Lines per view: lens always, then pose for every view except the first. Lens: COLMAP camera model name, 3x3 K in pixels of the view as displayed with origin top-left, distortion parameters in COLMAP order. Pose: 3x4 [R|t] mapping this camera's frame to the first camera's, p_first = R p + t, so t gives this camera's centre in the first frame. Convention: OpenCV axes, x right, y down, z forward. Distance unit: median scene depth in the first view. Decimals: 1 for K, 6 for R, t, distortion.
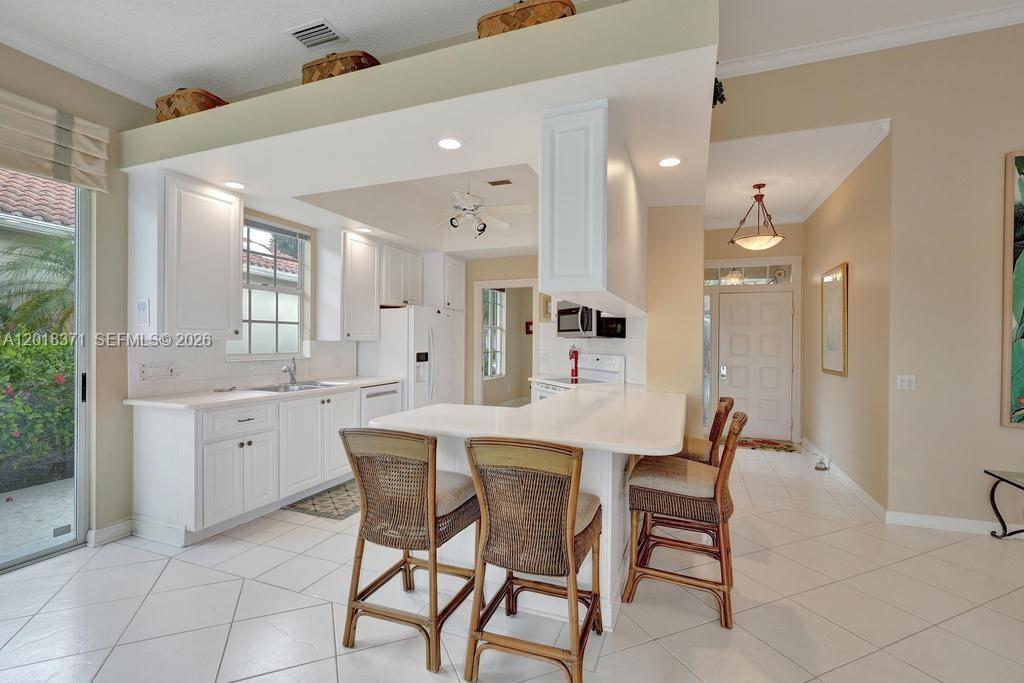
lens RADIAL K [[454.3, 0, 501.1], [0, 454.3, 341.2], [0, 0, 1]] dist [-0.010290, 0.003547]
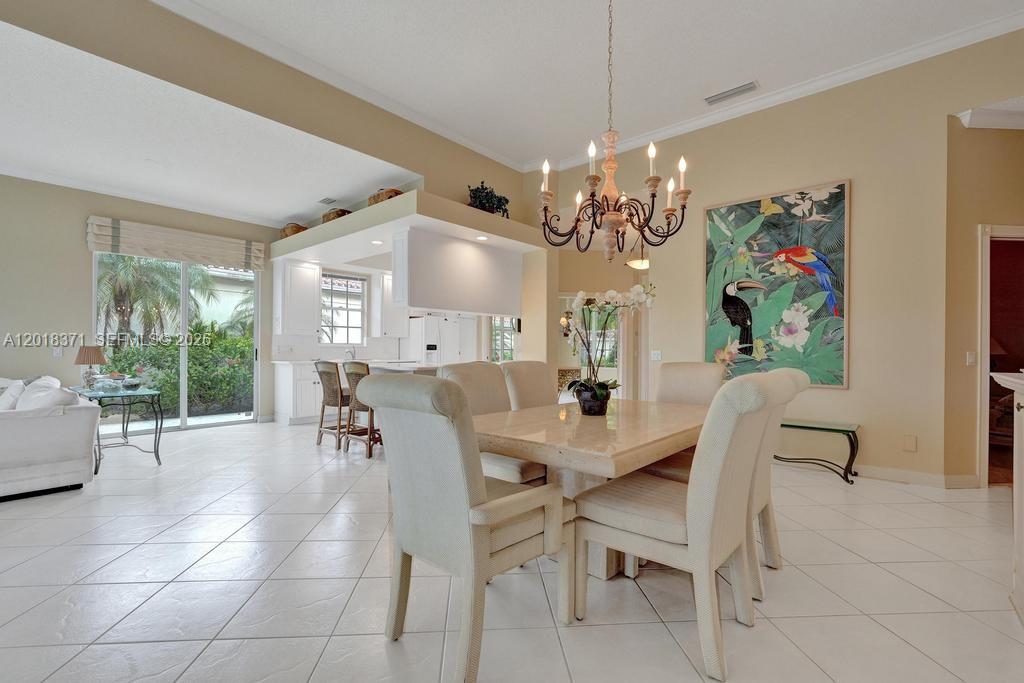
lens RADIAL K [[454.3, 0, 503.0], [0, 454.3, 345.7], [0, 0, 1]] dist [-0.010290, 0.003547]
pose [[0.940681, -0.006929, -0.339221, 0.701059], [0.001888, 0.999883, -0.015187, 0.061203], [0.339287, 0.013646, 0.940584, -0.504719]]
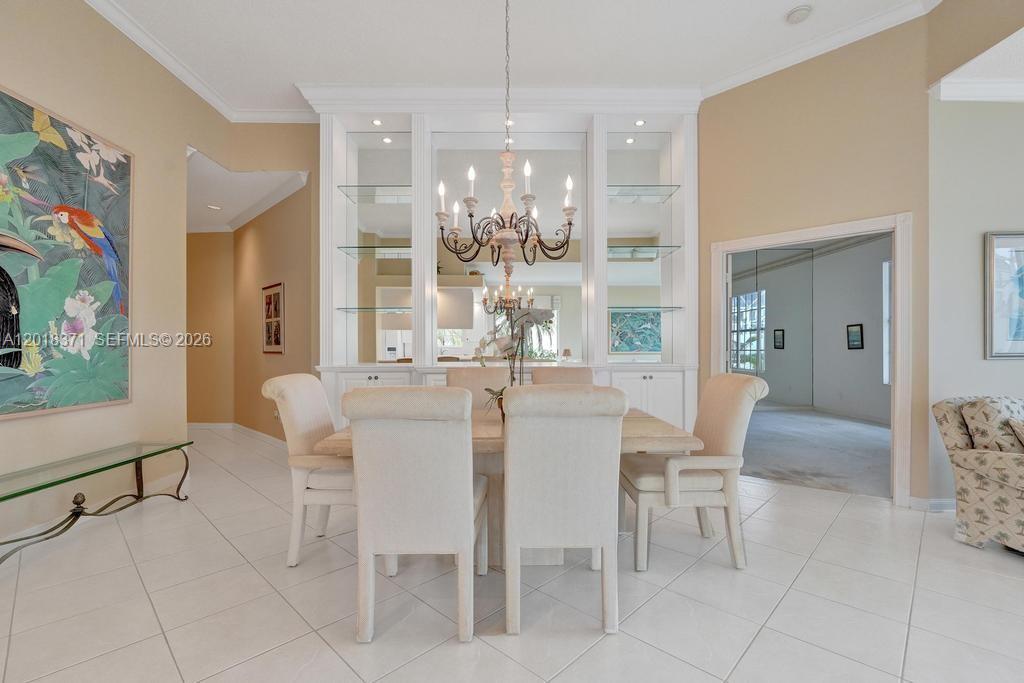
lens RADIAL K [[454.3, 0, 514.7], [0, 454.3, 348.7], [0, 0, 1]] dist [-0.010290, 0.003547]
pose [[-0.386215, -0.004475, 0.922398, 0.083831], [0.001964, 0.999982, 0.005674, 0.041582], [-0.922407, 0.004003, -0.386200, 0.287496]]
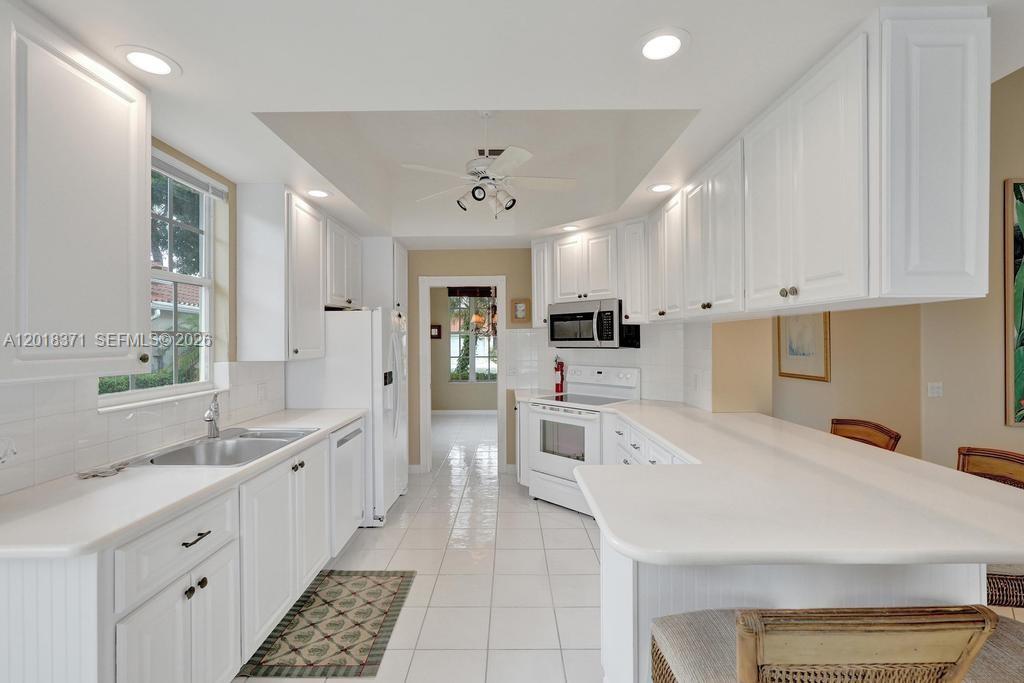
lens RADIAL K [[454.3, 0, 504.3], [0, 454.3, 339.3], [0, 0, 1]] dist [-0.010290, 0.003547]
pose [[0.930752, -0.012343, 0.365443, -0.302889], [0.013825, 0.999903, -0.001440, -0.026947], [-0.365390, 0.006393, 0.930833, 0.294888]]
